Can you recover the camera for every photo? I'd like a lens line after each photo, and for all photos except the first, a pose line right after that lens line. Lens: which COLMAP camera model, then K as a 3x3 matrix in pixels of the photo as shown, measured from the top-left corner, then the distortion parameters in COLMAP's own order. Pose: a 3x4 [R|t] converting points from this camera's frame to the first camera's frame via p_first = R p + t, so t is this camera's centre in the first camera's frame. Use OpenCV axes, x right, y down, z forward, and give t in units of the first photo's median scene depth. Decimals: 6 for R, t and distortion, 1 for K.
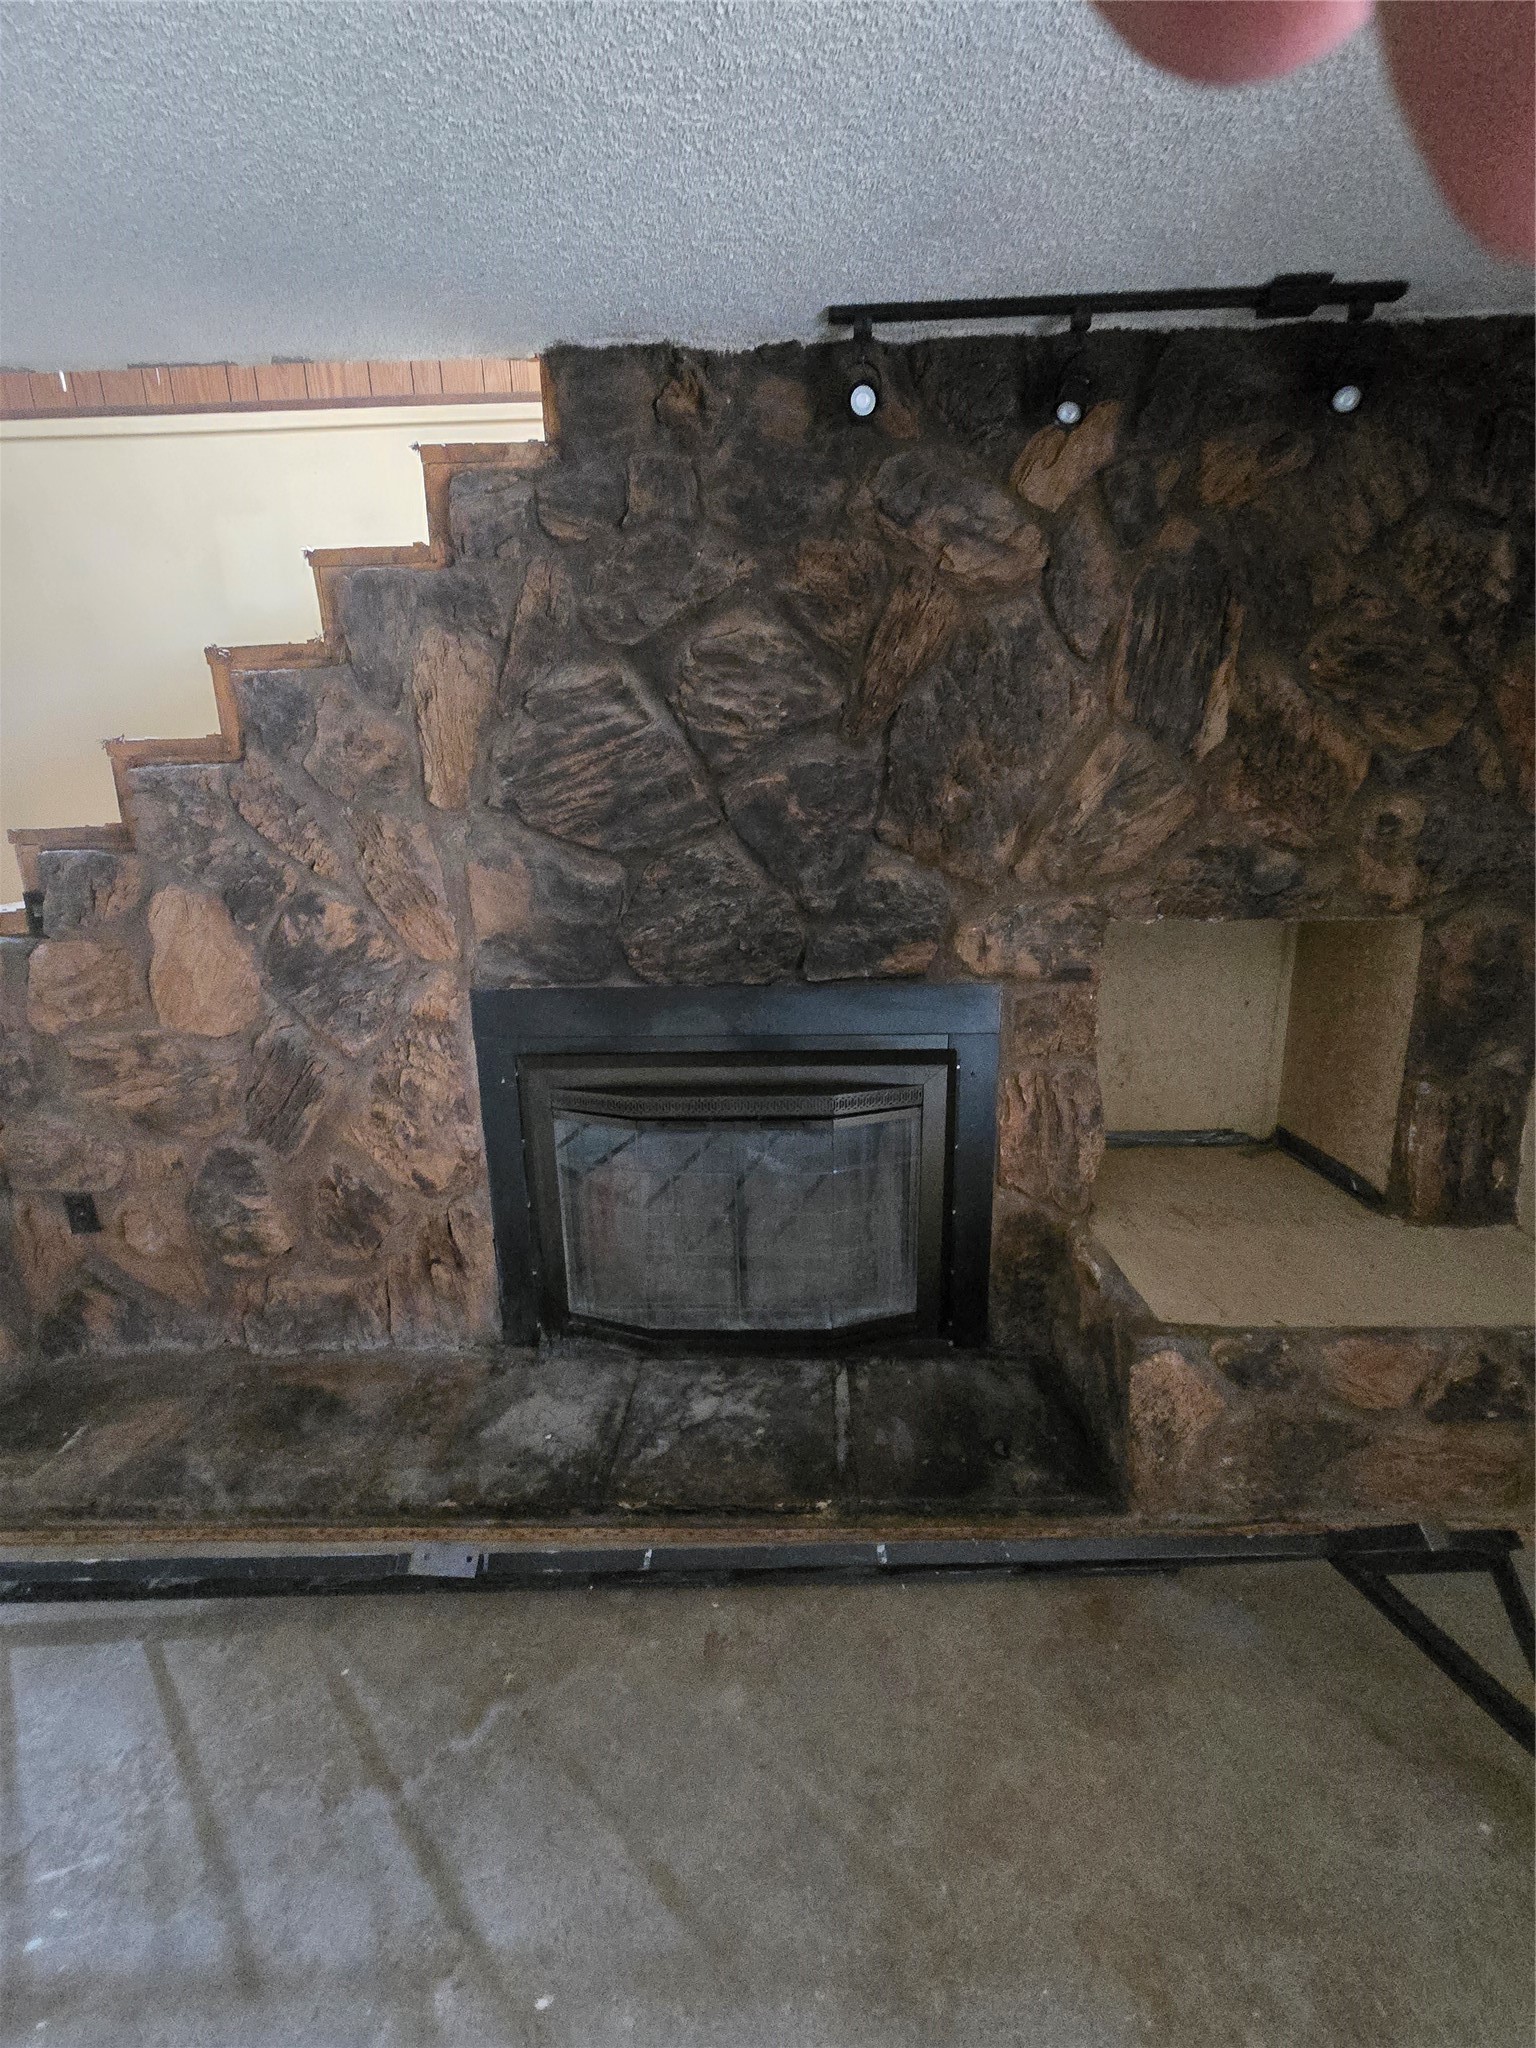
lens RADIAL K [[830.8, 0, 776.4], [0, 830.8, 1018.3], [0, 0, 1]] dist [0.004254, 0.000451]
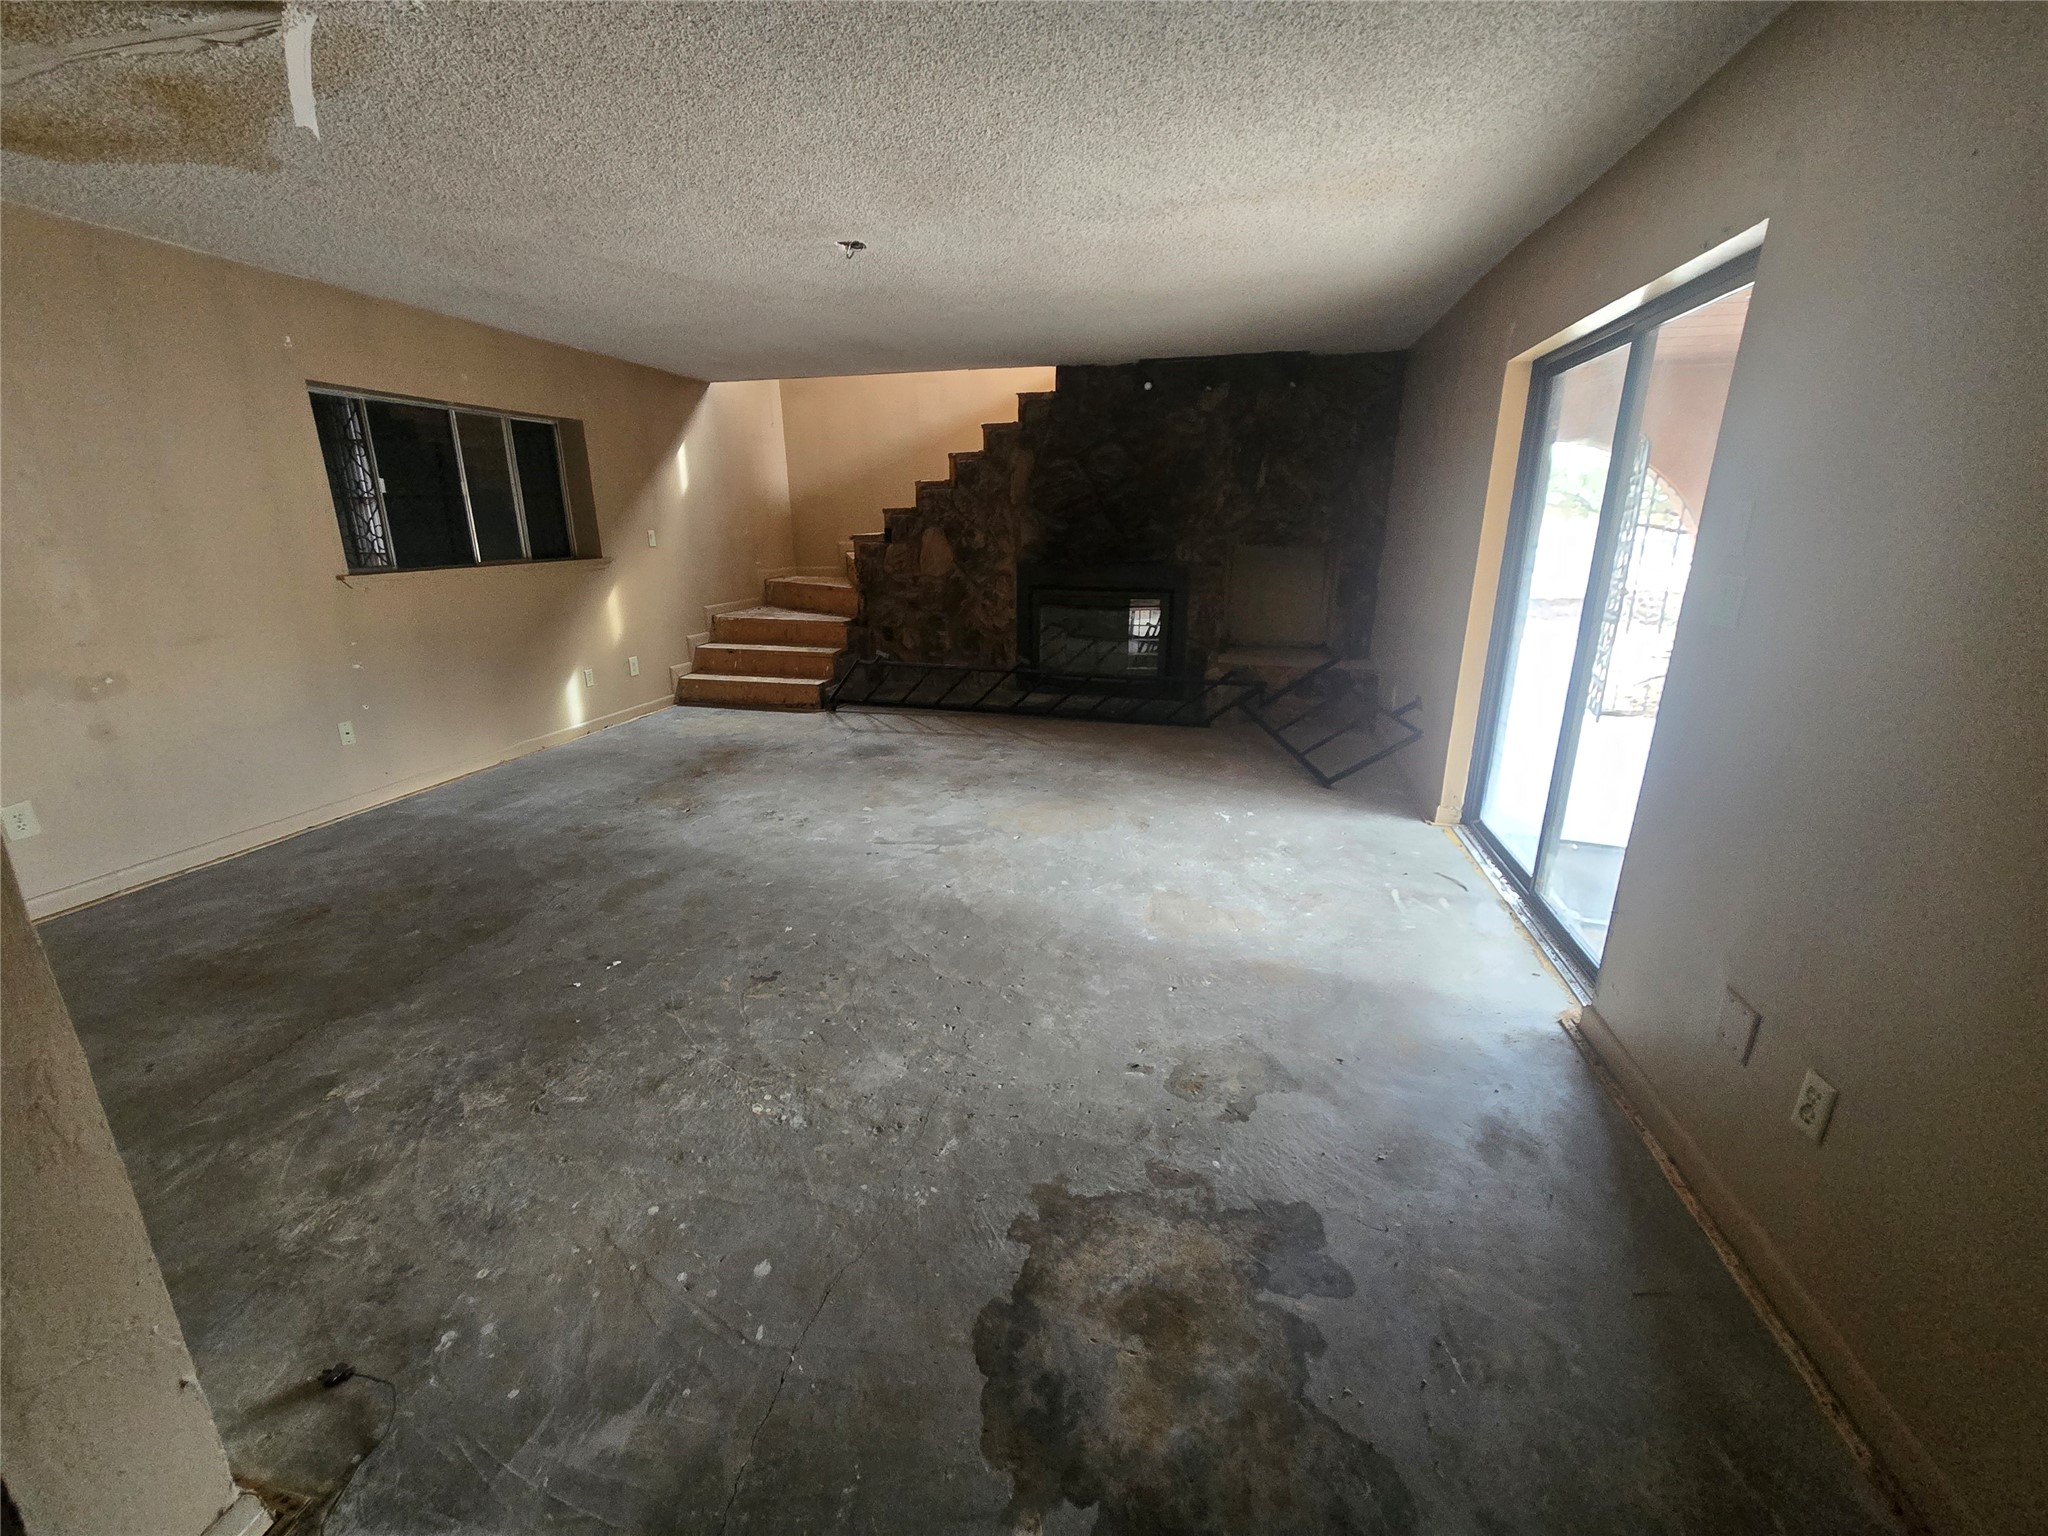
lens RADIAL K [[830.8, 0, 1019.8], [0, 830.8, 765.1], [0, 0, 1]] dist [0.004254, 0.000451]
pose [[0.974496, 0.082124, -0.208836, 0.359031], [-0.069481, 0.995318, 0.067184, 0.517283], [0.213375, -0.050961, 0.975640, -2.107146]]
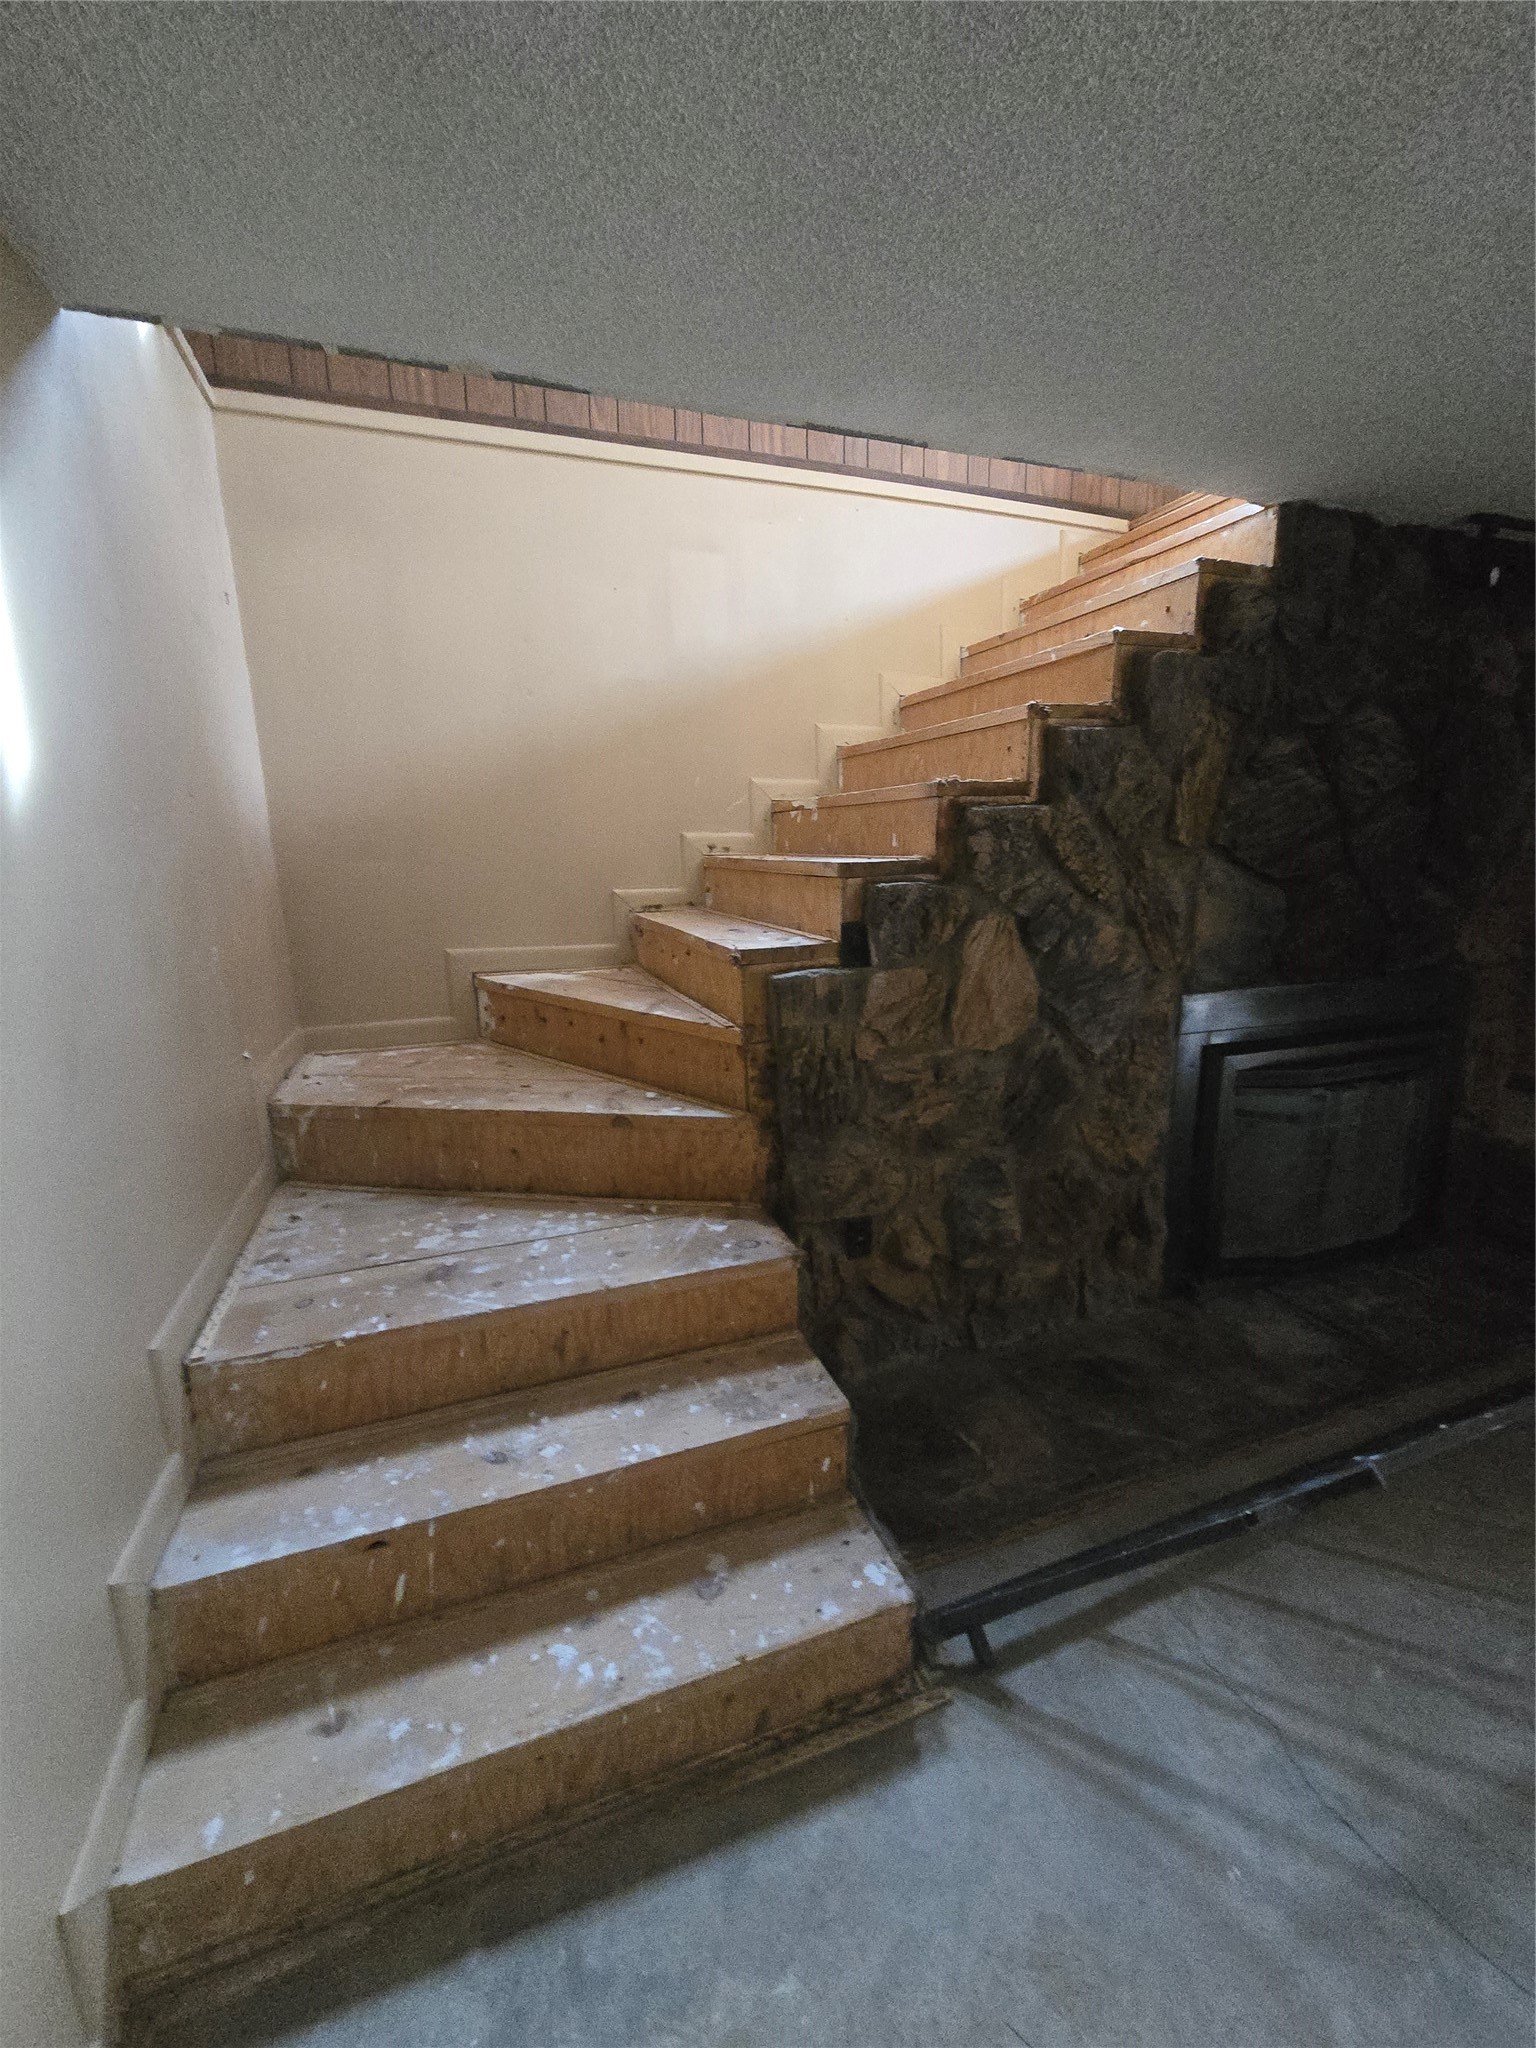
lens RADIAL K [[830.8, 0, 767.3], [0, 830.8, 1017.1], [0, 0, 1]] dist [0.004254, 0.000451]
pose [[0.933215, -0.063415, 0.353679, -1.381522], [0.077602, 0.996644, -0.026061, -0.017731], [-0.350839, 0.051767, 0.935004, 0.085414]]
